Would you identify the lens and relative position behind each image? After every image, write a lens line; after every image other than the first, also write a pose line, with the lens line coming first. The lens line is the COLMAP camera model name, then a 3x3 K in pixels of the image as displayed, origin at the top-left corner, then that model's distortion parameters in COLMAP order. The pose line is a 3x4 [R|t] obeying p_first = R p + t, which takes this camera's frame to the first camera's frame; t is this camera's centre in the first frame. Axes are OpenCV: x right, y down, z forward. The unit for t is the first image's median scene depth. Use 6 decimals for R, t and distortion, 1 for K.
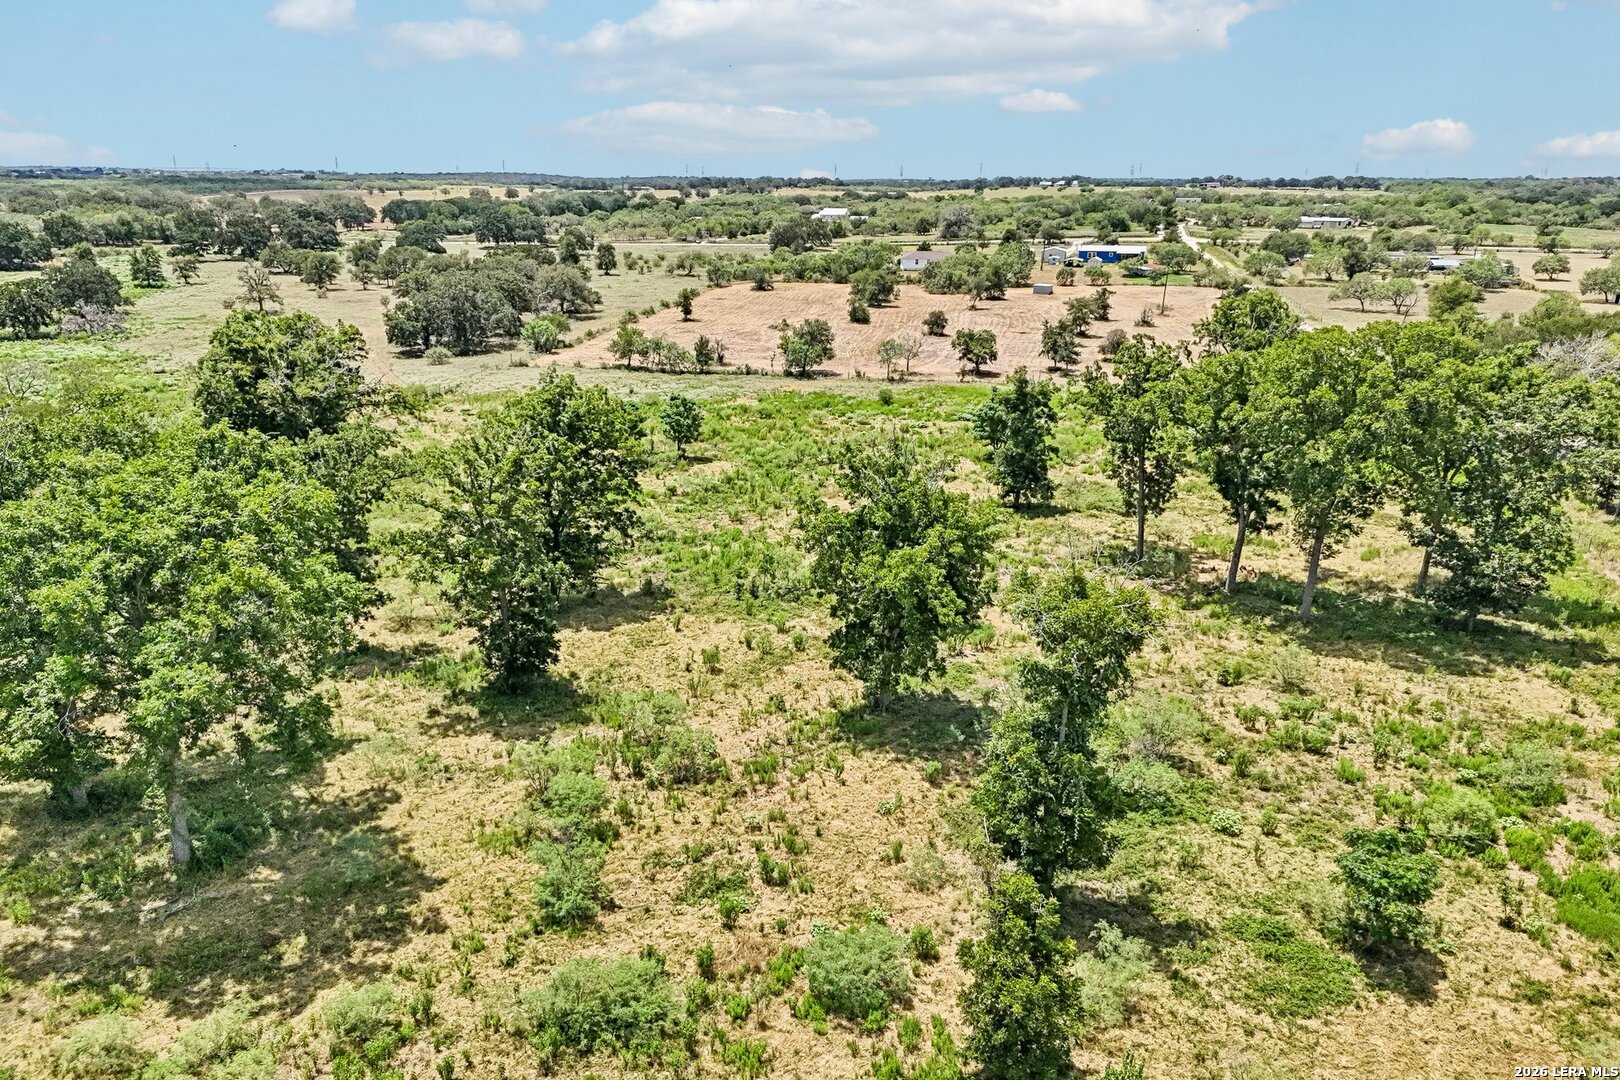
lens RADIAL K [[1197.1, 0, 820.4], [0, 1197.1, 539.2], [0, 0, 1]] dist [0.049059, -0.054933]
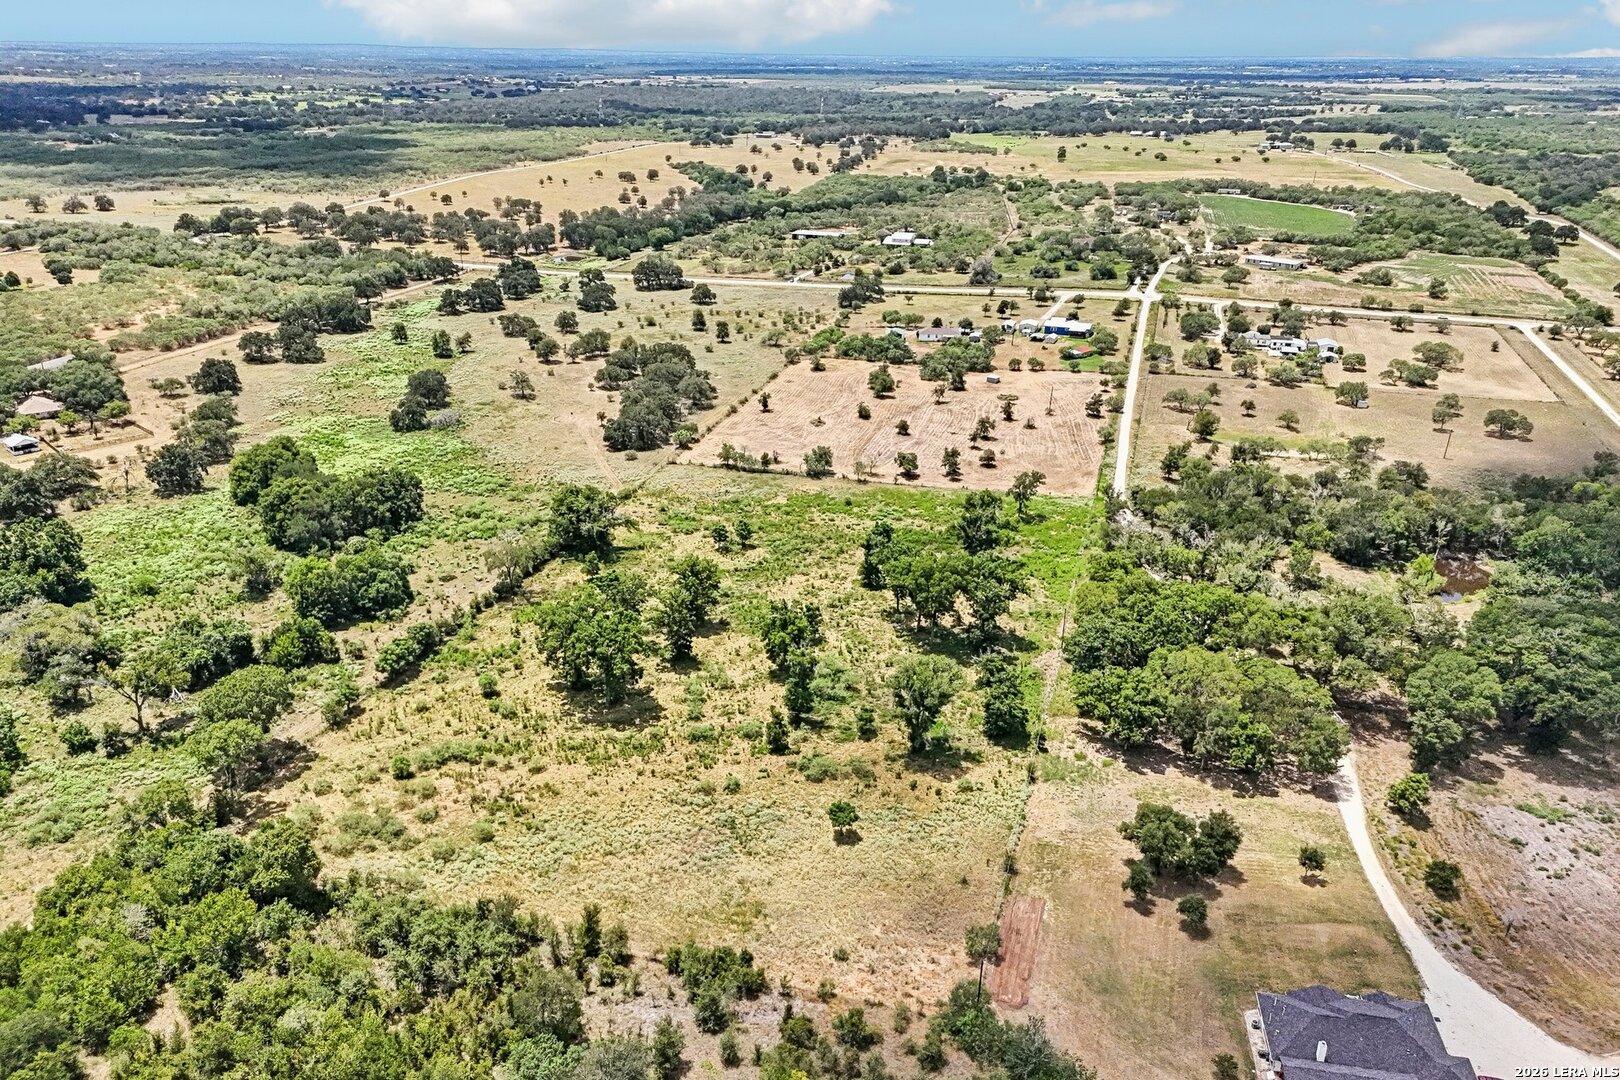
lens RADIAL K [[1197.1, 0, 816.9], [0, 1197.1, 554.3], [0, 0, 1]] dist [0.049059, -0.054933]
pose [[0.994033, 0.040494, -0.101282, 0.505882], [-0.029069, 0.993301, 0.111842, -0.606920], [0.105132, -0.108230, 0.988551, -2.487361]]
